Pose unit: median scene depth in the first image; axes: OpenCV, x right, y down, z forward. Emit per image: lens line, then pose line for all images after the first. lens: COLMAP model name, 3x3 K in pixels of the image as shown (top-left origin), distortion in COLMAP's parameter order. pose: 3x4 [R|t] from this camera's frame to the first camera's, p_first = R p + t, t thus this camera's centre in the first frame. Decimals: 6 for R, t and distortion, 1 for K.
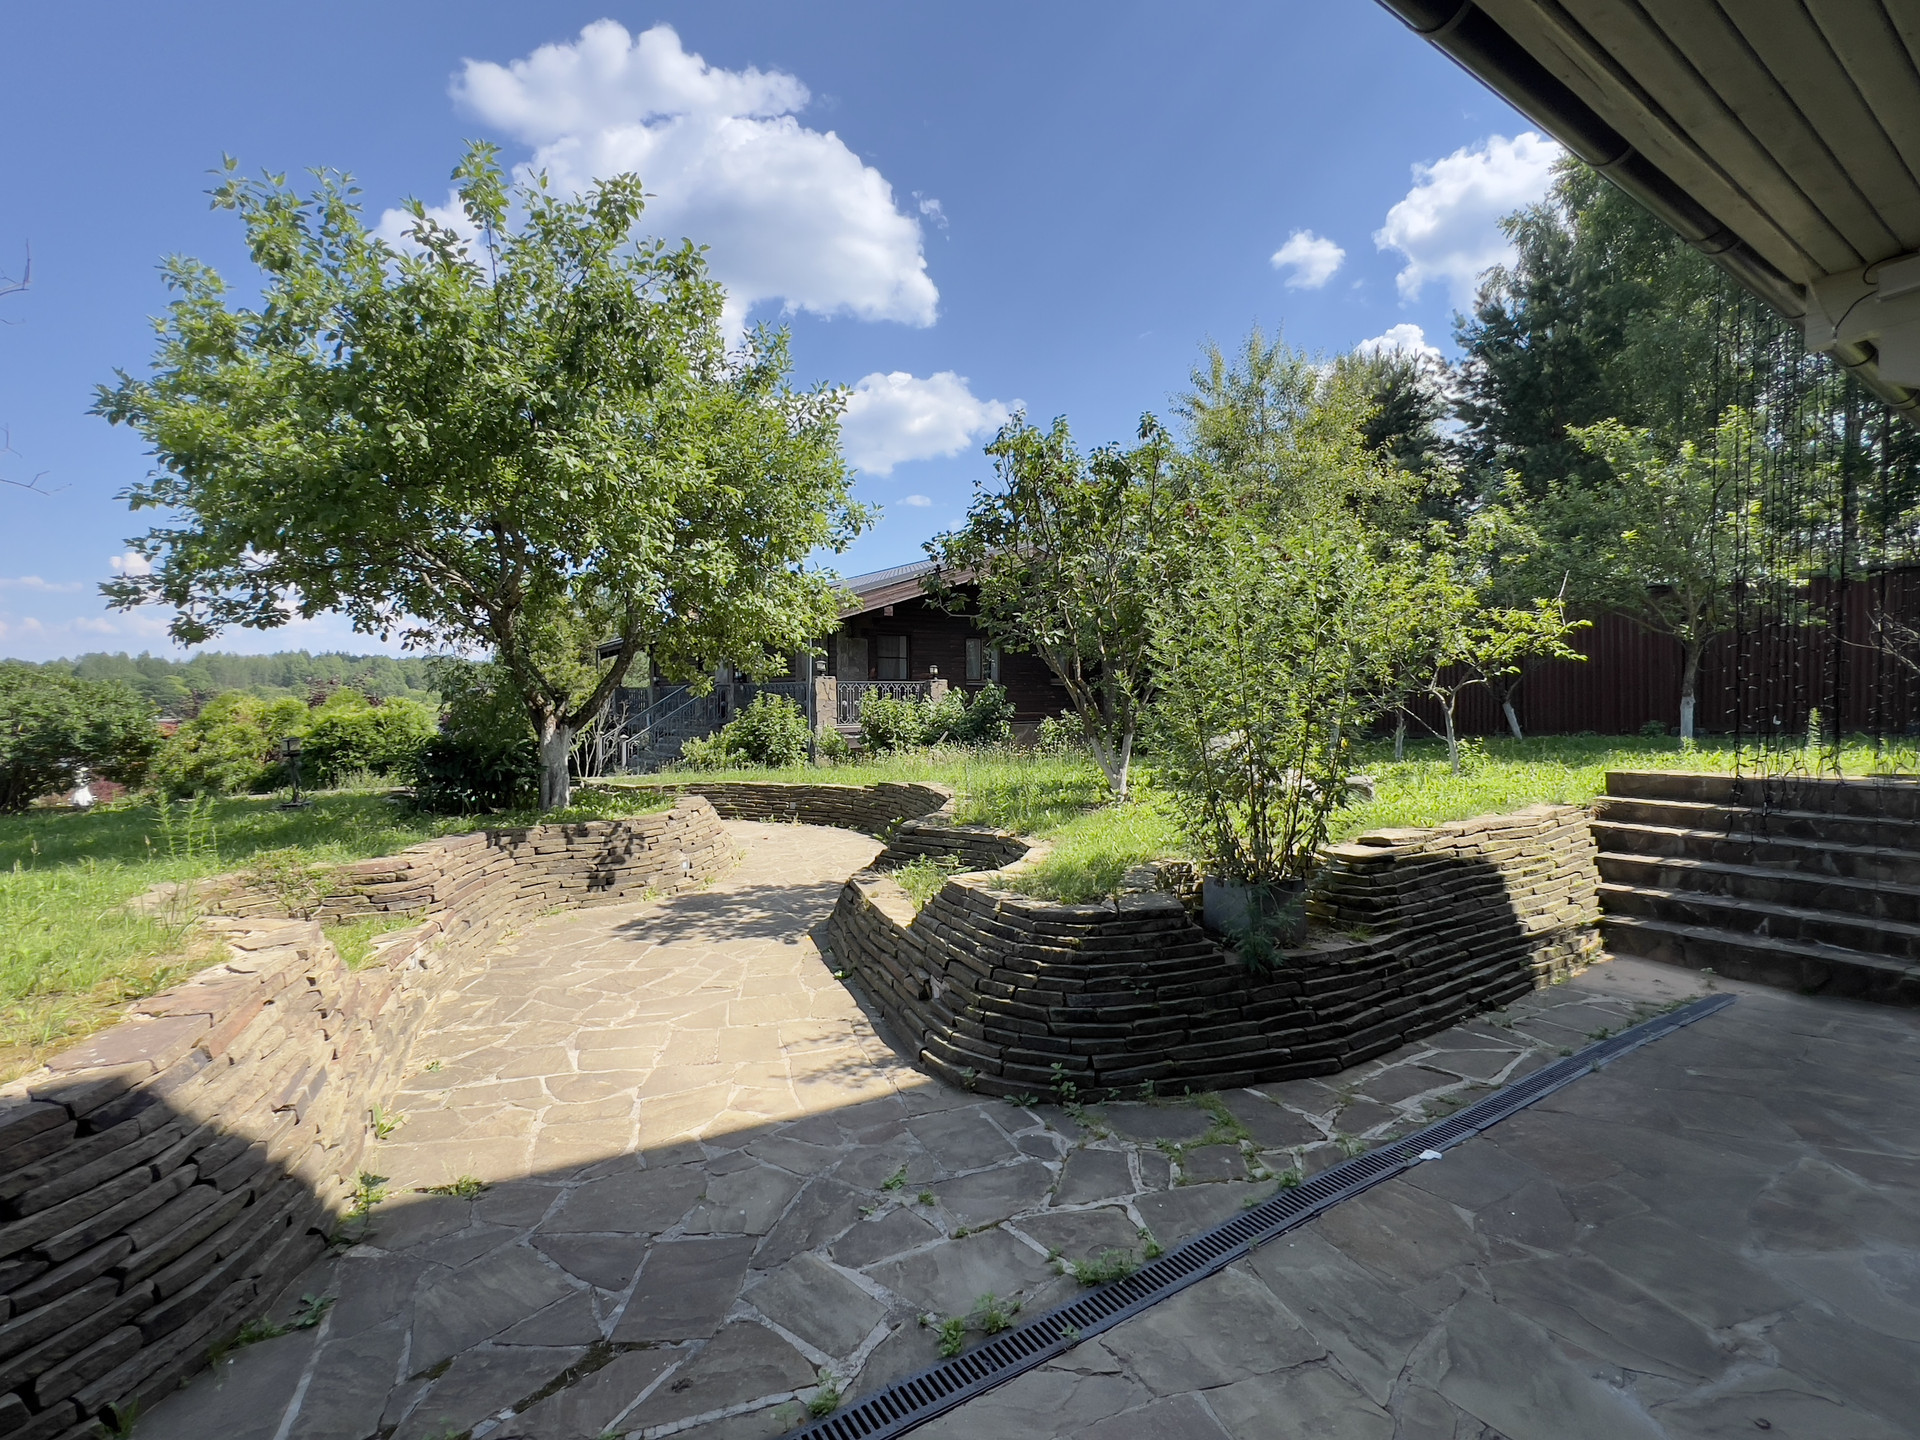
lens RADIAL K [[881.3, 0, 960.0], [0, 881.3, 720.0], [0, 0, 1]] dist [0.005428, 0.000415]
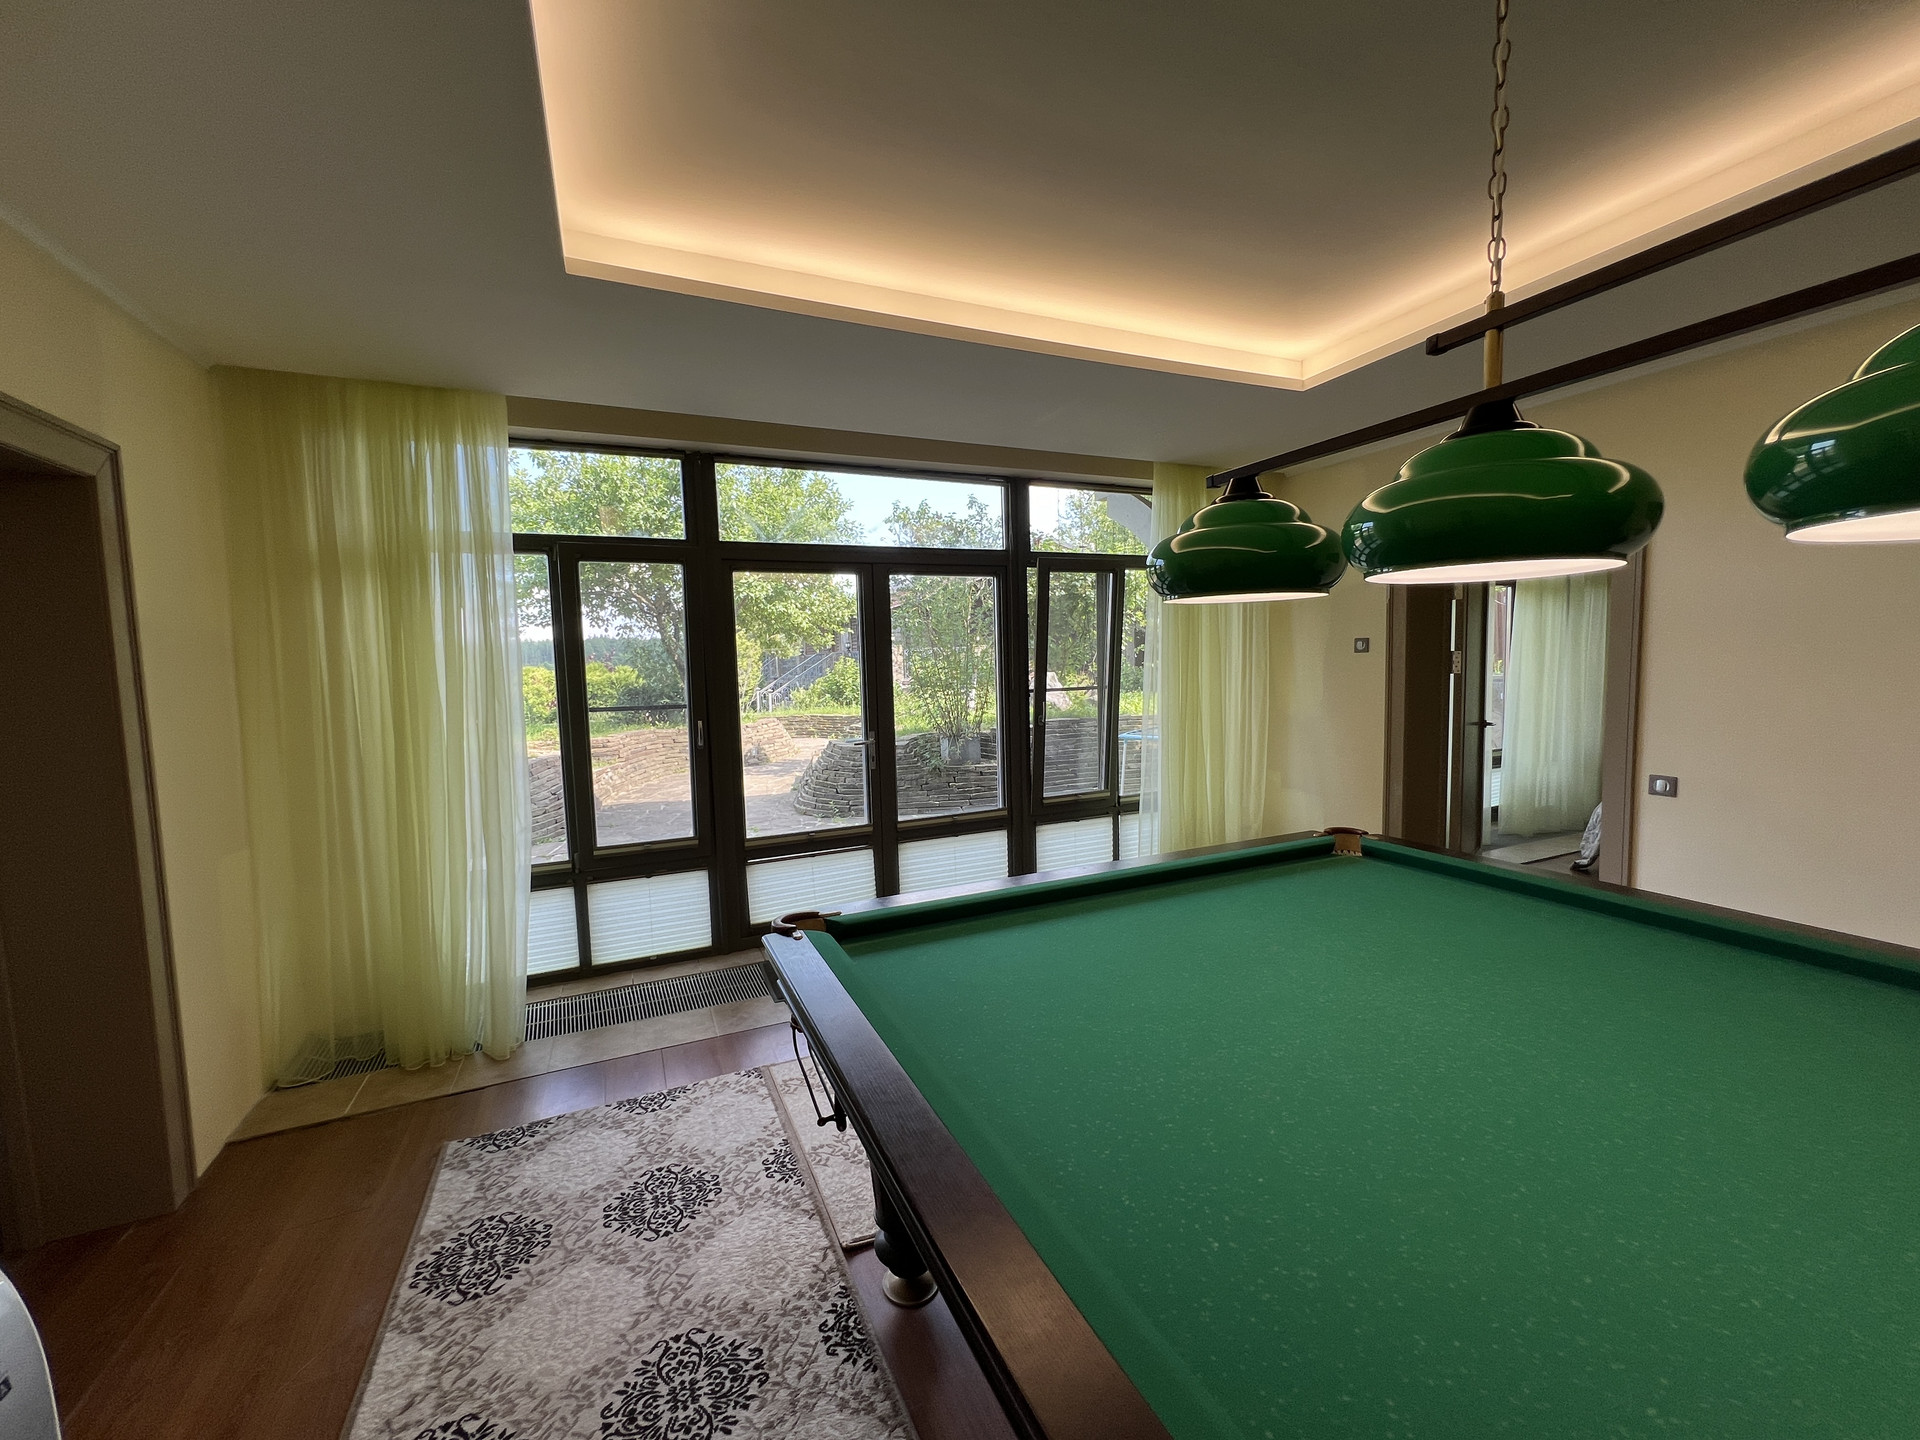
lens RADIAL K [[780.9, 0, 960.0], [0, 780.9, 720.0], [0, 0, 1]] dist [-0.000257, -0.000004]
pose [[0.982700, -0.011993, -0.184818, 0.300796], [0.021680, 0.998490, 0.050484, 0.019162], [0.183933, -0.053618, 0.981475, -0.374076]]
